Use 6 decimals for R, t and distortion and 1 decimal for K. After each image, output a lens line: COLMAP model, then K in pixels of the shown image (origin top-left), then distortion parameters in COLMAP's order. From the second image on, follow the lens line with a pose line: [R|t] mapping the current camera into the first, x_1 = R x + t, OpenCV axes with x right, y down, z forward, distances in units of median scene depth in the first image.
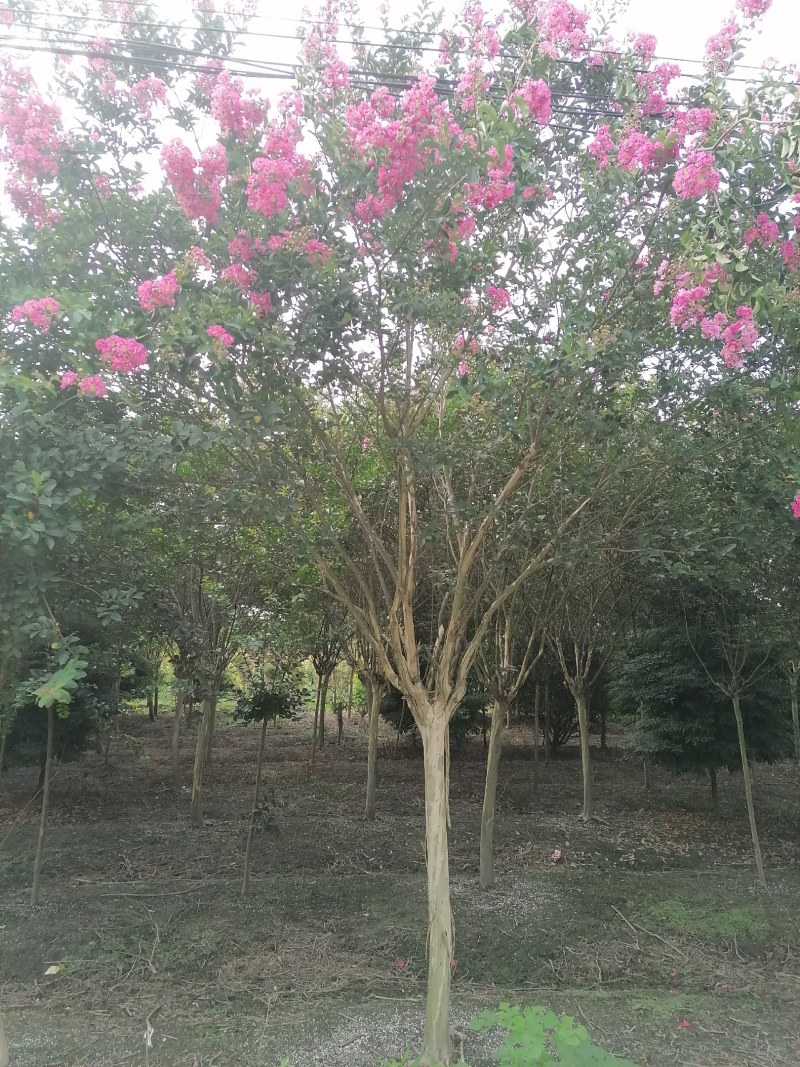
lens RADIAL K [[809.6, 0, 400.0], [0, 809.6, 533.5], [0, 0, 1]] dist [0.085610, -0.075596]
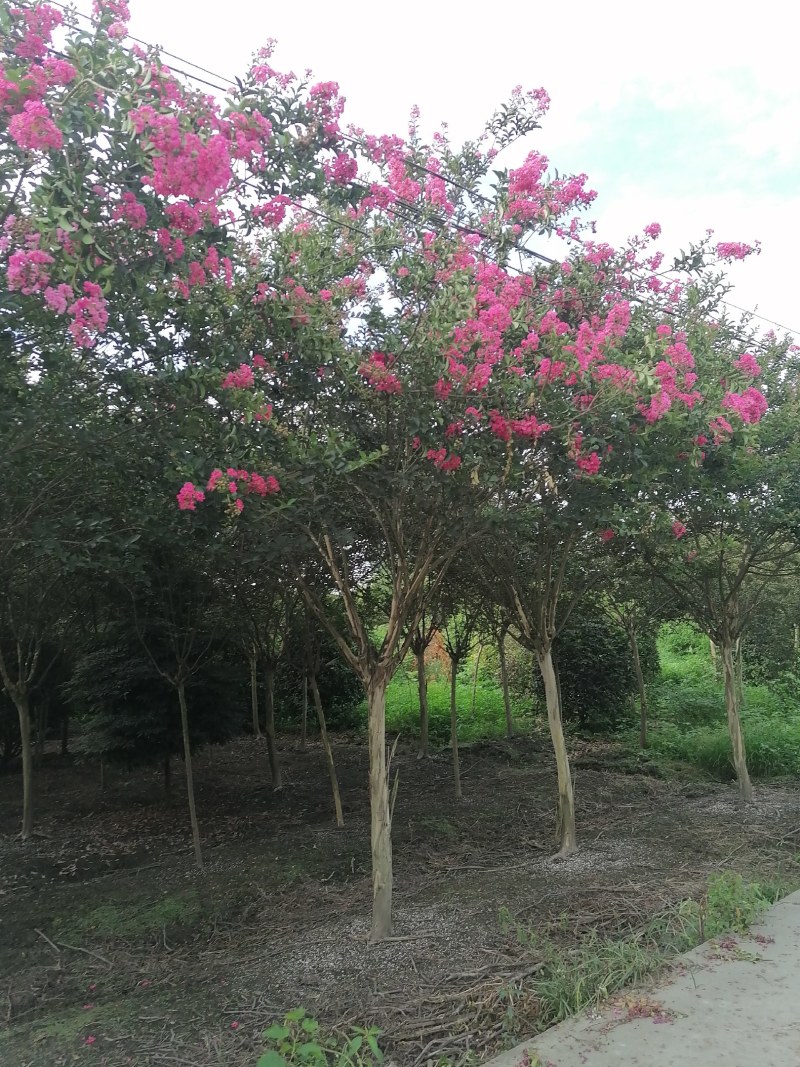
lens RADIAL K [[809.6, 0, 400.0], [0, 809.6, 533.5], [0, 0, 1]] dist [0.085610, -0.075596]
pose [[0.854850, -0.004508, 0.518856, 0.127855], [-0.003481, 0.999890, 0.014423, -0.002831], [-0.518864, -0.014135, 0.854740, 0.009020]]
